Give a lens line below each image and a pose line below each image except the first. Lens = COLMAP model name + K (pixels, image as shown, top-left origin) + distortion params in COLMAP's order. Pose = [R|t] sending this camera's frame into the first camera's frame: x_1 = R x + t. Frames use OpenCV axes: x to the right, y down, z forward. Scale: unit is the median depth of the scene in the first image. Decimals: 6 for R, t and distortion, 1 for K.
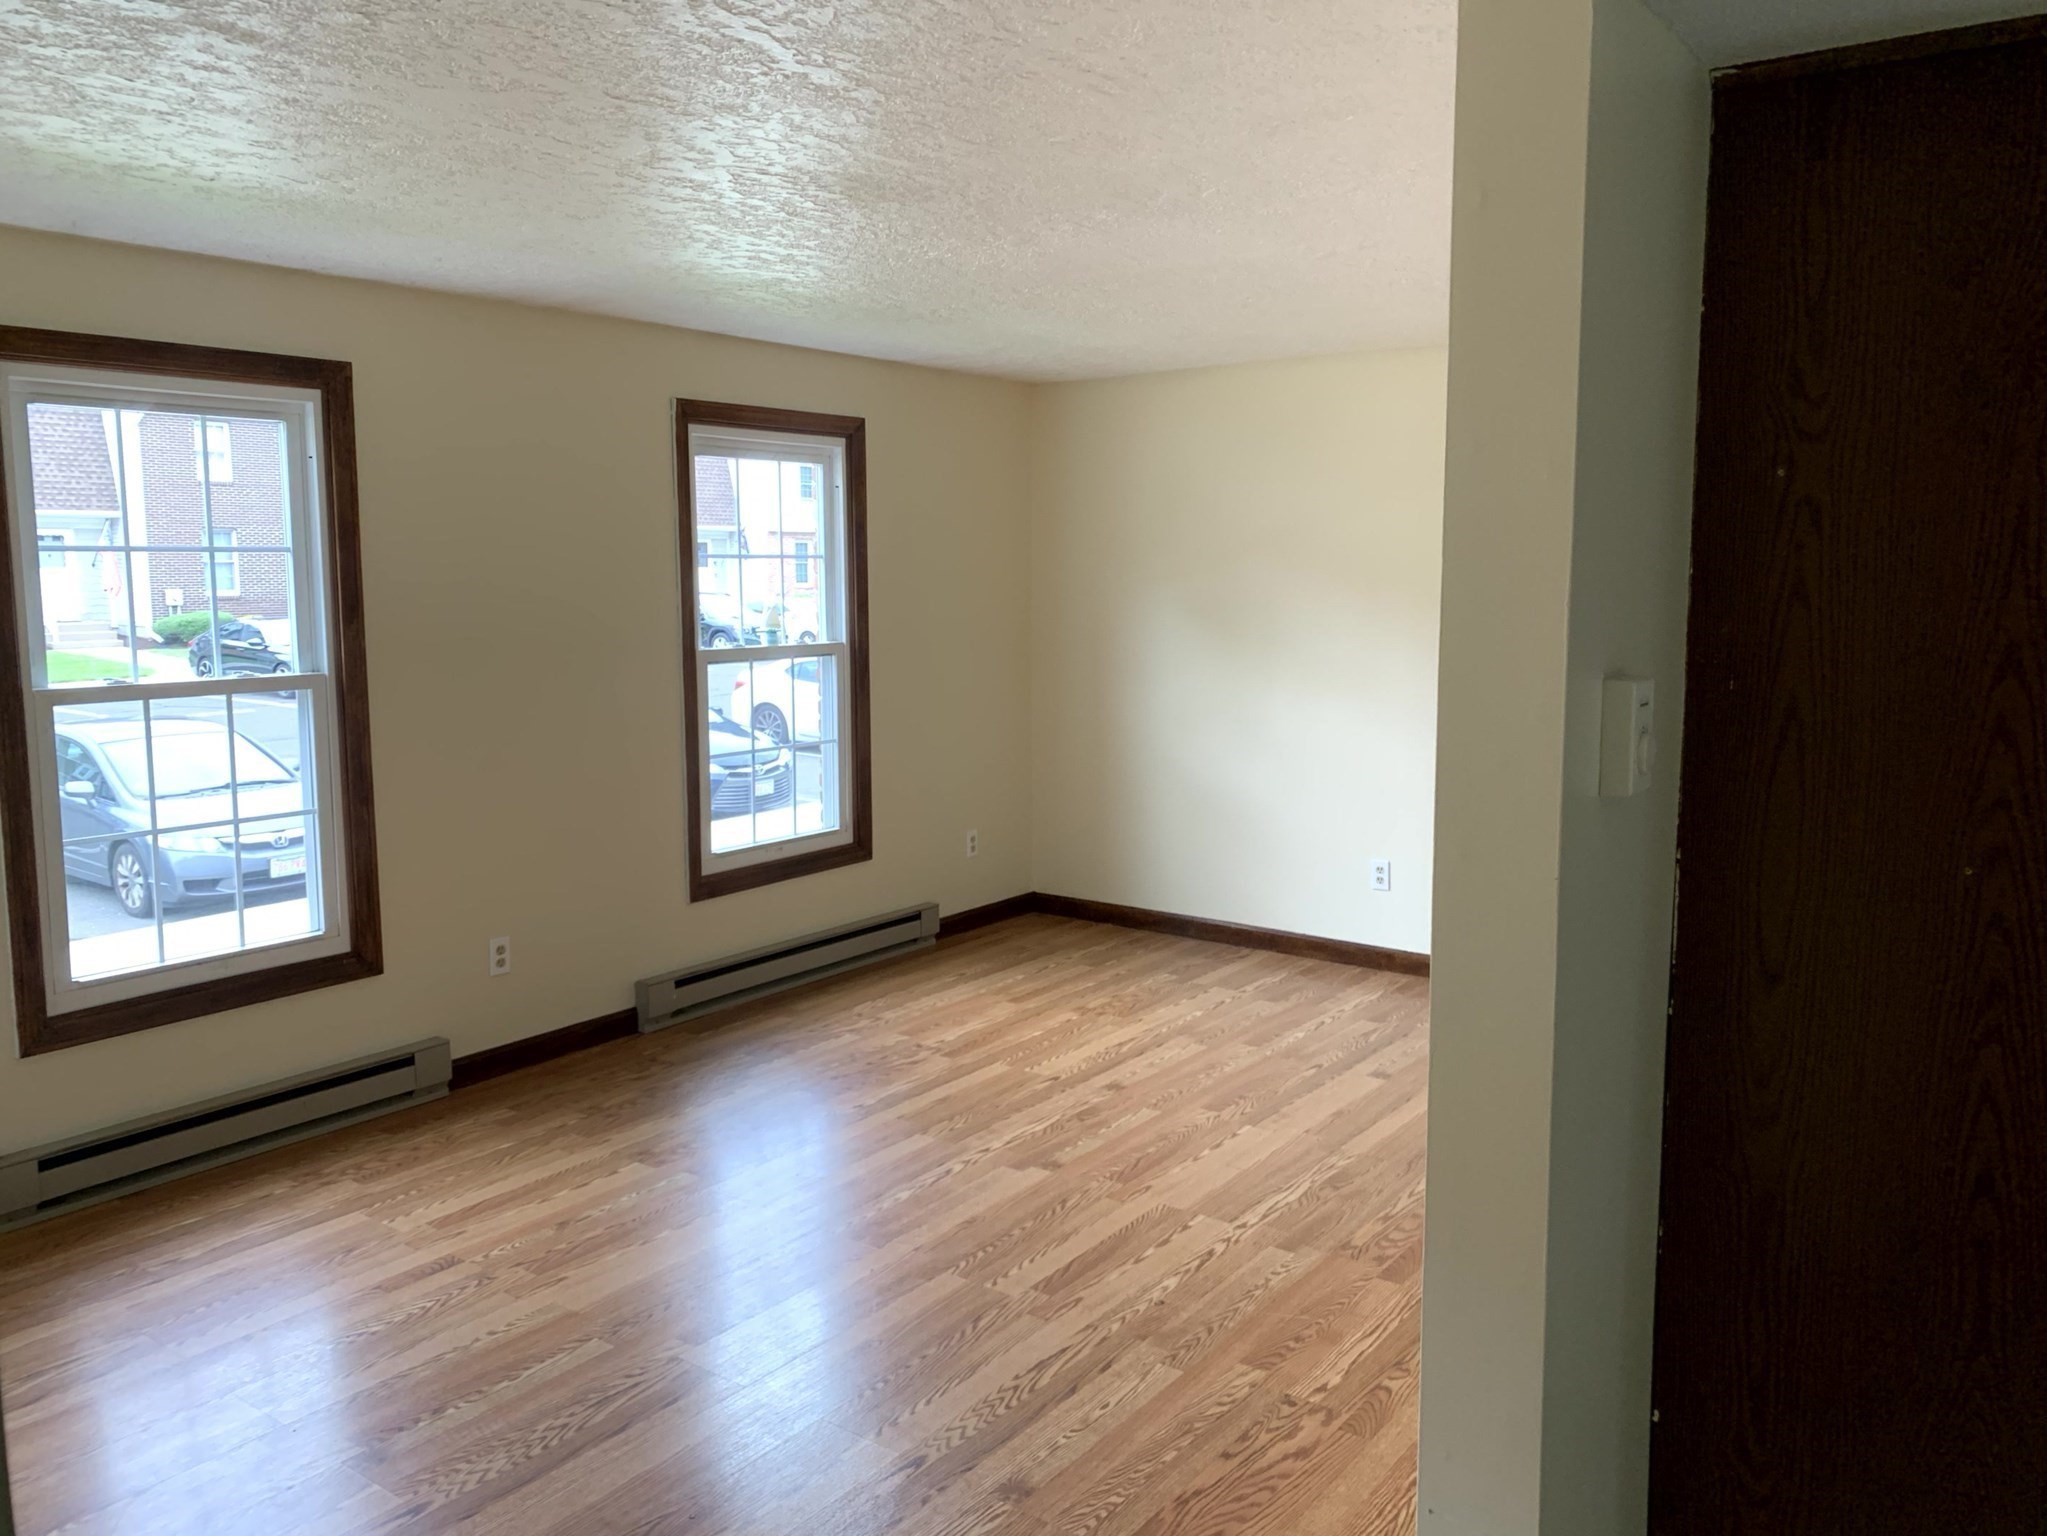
lens RADIAL K [[1559.1, 0, 1005.6], [0, 1559.1, 758.3], [0, 0, 1]] dist [-0.057154, -0.004370]
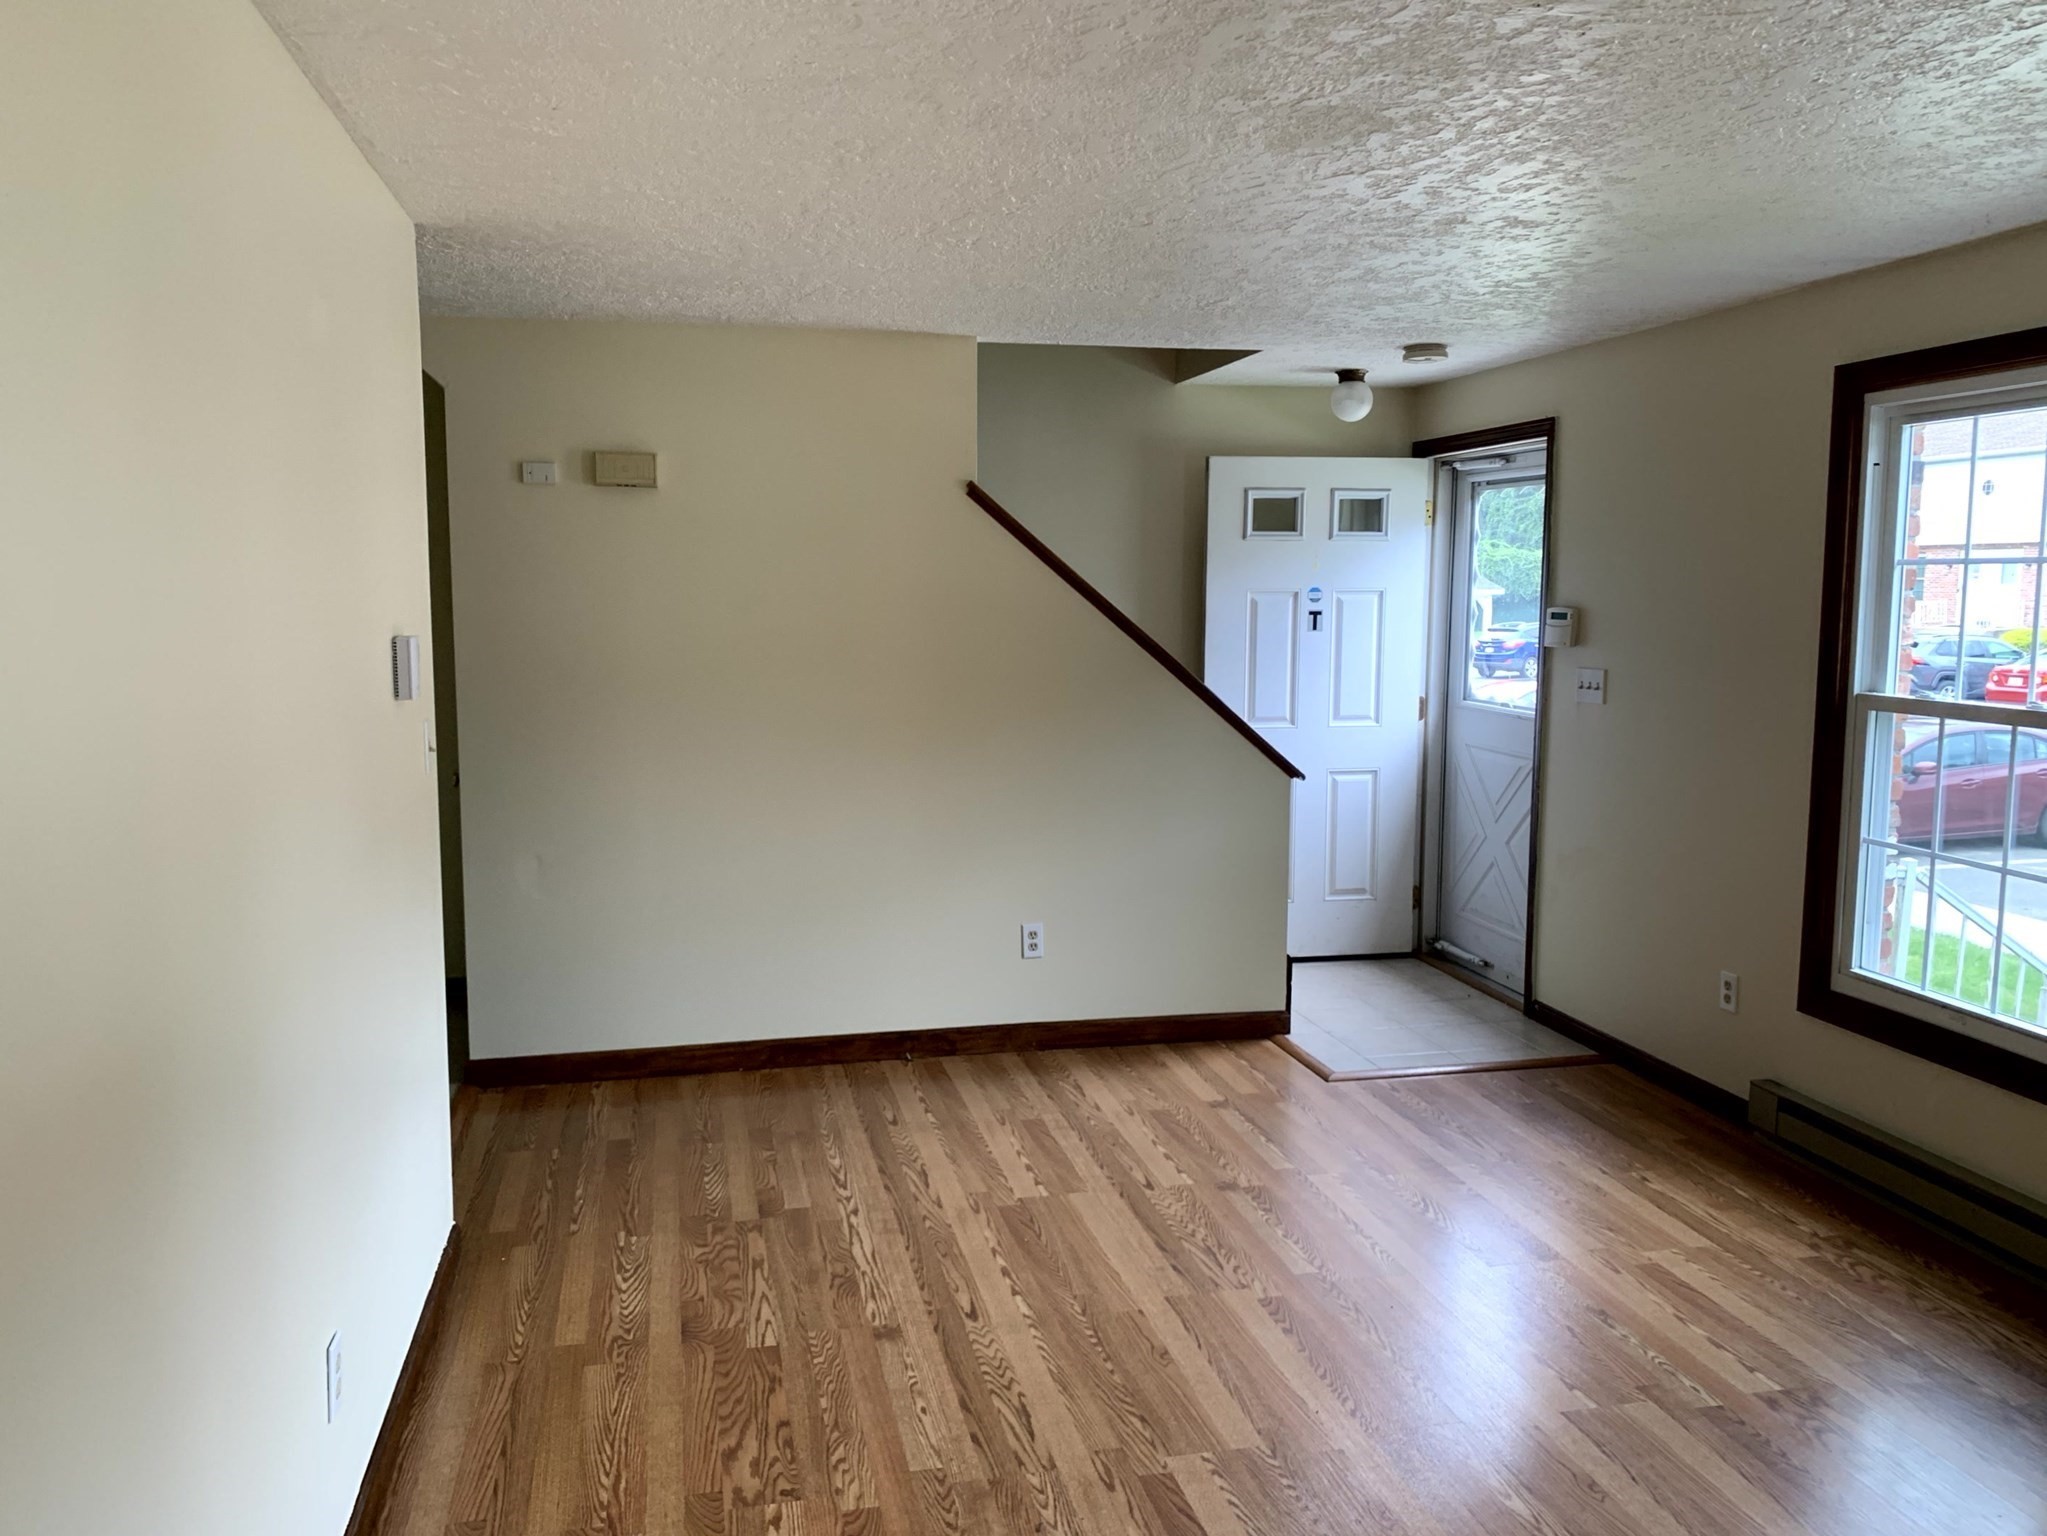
lens RADIAL K [[1559.1, 0, 1005.7], [0, 1559.1, 771.3], [0, 0, 1]] dist [-0.057154, -0.004370]
pose [[-0.655452, 0.100979, -0.748456, 0.721221], [-0.097260, 0.971483, 0.216244, -0.206084], [0.748948, 0.214532, -0.626939, 1.532859]]
